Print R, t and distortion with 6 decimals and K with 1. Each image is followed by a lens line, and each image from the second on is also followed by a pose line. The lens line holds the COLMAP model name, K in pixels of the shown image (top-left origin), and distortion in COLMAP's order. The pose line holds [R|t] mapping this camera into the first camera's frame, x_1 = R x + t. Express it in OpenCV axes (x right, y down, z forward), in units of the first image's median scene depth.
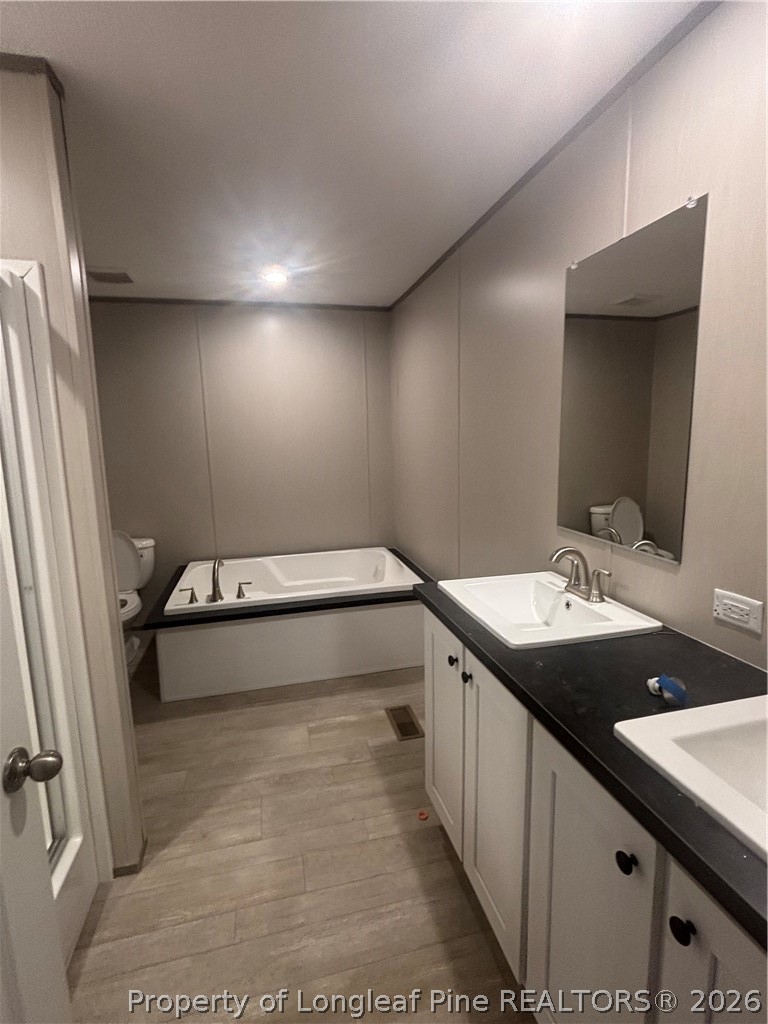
lens RADIAL K [[497.0, 0, 384.0], [0, 497.0, 512.0], [0, 0, 1]] dist [0.016767, 0.000067]
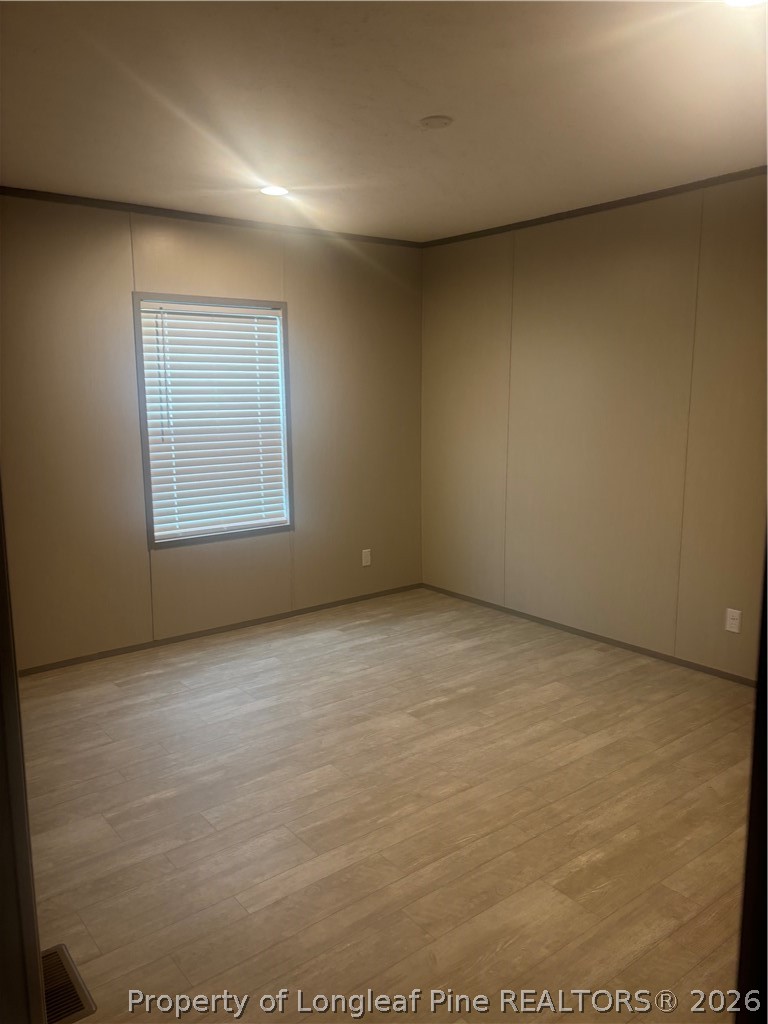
lens RADIAL K [[772.8, 0, 384.0], [0, 772.8, 512.0], [0, 0, 1]] dist [0.004225, 0.007923]
pose [[0.912279, -0.048627, 0.406672, -0.894018], [0.051447, 0.998668, 0.004003, 0.069661], [-0.406325, 0.017270, 0.913565, -0.328156]]
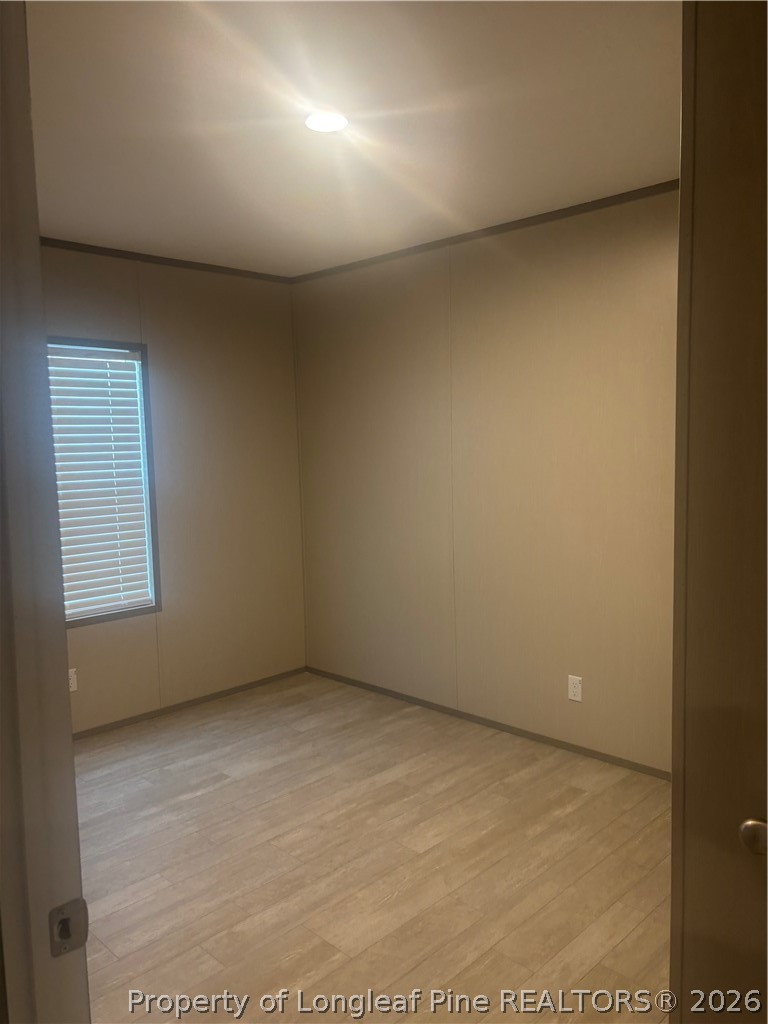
lens RADIAL K [[772.8, 0, 384.0], [0, 772.8, 512.0], [0, 0, 1]] dist [0.004225, 0.007923]
pose [[-0.852508, 0.093325, -0.514316, 0.255687], [-0.037020, 0.970682, 0.237498, -0.323022], [0.521402, 0.221509, -0.824059, 1.973480]]
